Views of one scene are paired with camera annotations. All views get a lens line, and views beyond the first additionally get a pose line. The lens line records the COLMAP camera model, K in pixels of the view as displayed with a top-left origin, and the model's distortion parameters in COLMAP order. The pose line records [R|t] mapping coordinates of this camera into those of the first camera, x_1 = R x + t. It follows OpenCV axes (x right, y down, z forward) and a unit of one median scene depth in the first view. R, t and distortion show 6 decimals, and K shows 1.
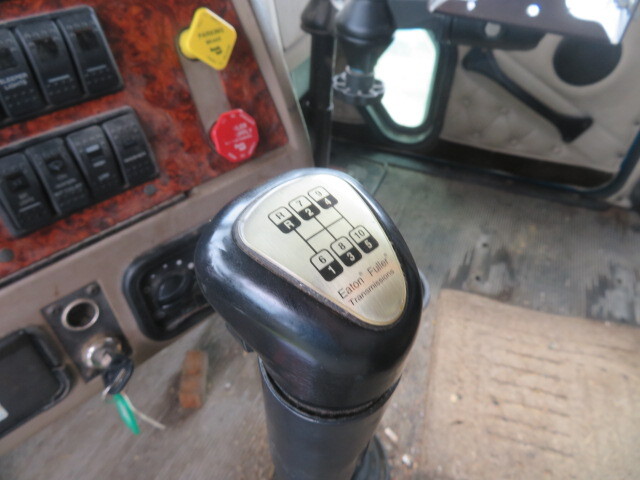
lens RADIAL K [[460.3, 0, 320.0], [0, 460.3, 240.0], [0, 0, 1]] dist [-0.009898, 0.005676]
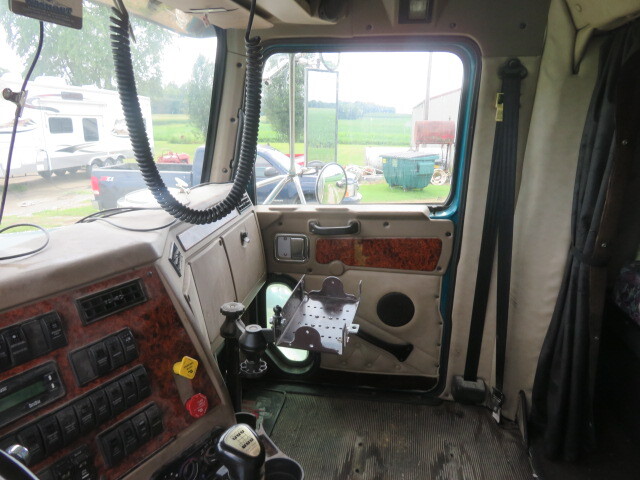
lens RADIAL K [[460.3, 0, 320.0], [0, 460.3, 240.0], [0, 0, 1]] dist [-0.009898, 0.005676]
pose [[0.975167, -0.073555, 0.208897, -0.013188], [0.158720, 0.889938, -0.427573, 0.091825], [-0.154456, 0.450111, 0.879513, -1.244010]]
